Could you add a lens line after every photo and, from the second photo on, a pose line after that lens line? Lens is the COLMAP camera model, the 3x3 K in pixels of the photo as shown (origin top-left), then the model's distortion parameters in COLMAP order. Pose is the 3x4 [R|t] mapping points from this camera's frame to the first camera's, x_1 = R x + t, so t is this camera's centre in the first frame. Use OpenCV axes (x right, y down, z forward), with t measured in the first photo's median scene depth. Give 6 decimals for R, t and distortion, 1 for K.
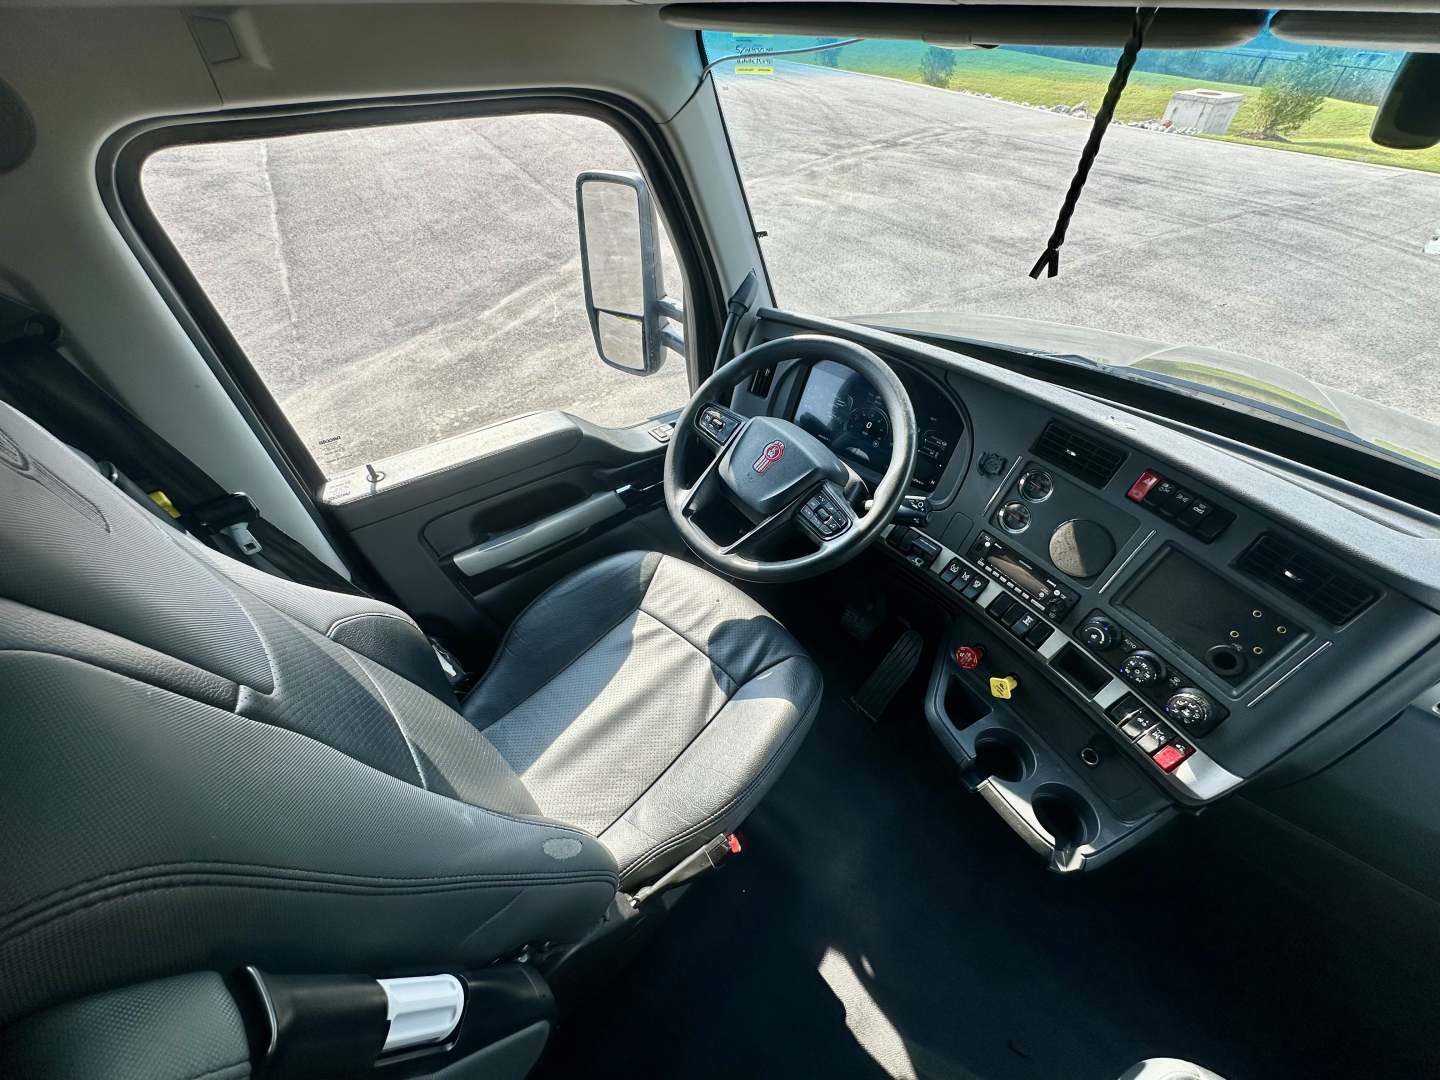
lens RADIAL K [[577.7, 0, 718.7], [0, 577.7, 534.5], [0, 0, 1]] dist [-0.004054, 0.000530]
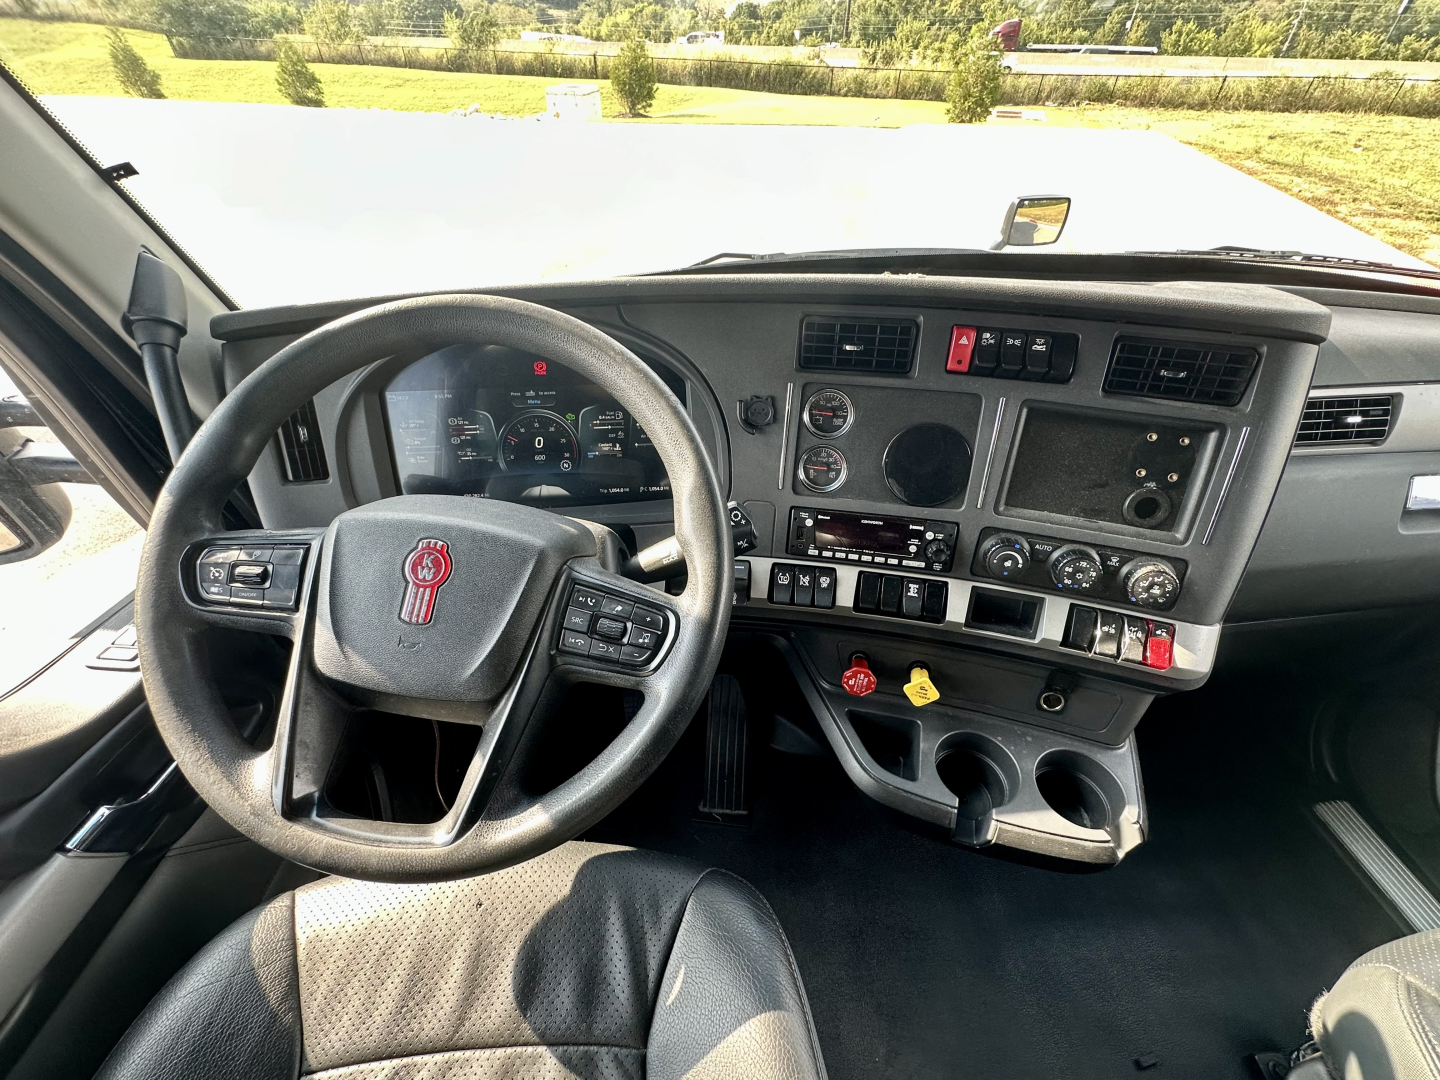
lens RADIAL K [[615.1, 0, 718.7], [0, 615.1, 536.7], [0, 0, 1]] dist [-0.003143, -0.000533]
pose [[0.699146, -0.474415, 0.534907, 0.010283], [0.499917, 0.859231, 0.108651, -0.103557], [-0.511154, 0.191446, 0.837896, 0.496763]]
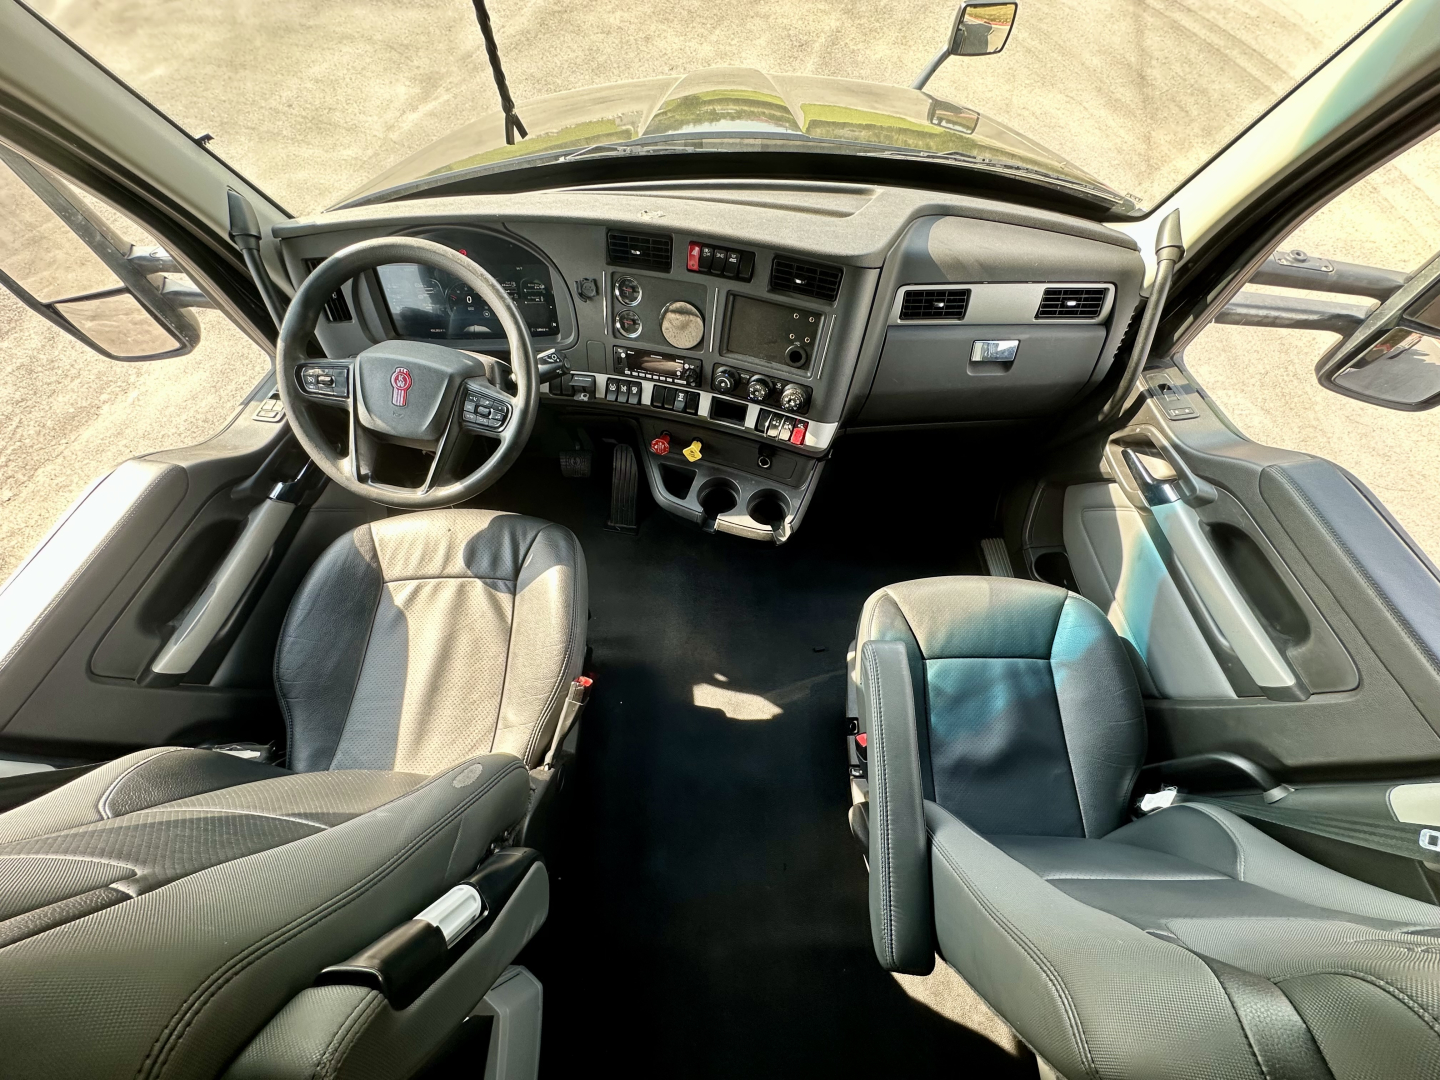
lens RADIAL K [[577.7, 0, 718.7], [0, 577.7, 534.5], [0, 0, 1]] dist [-0.004054, 0.000530]
pose [[0.739859, -0.594497, 0.314931, 0.028629], [0.474290, 0.792911, 0.382545, -0.053622], [-0.477134, -0.133661, 0.868607, -0.160955]]
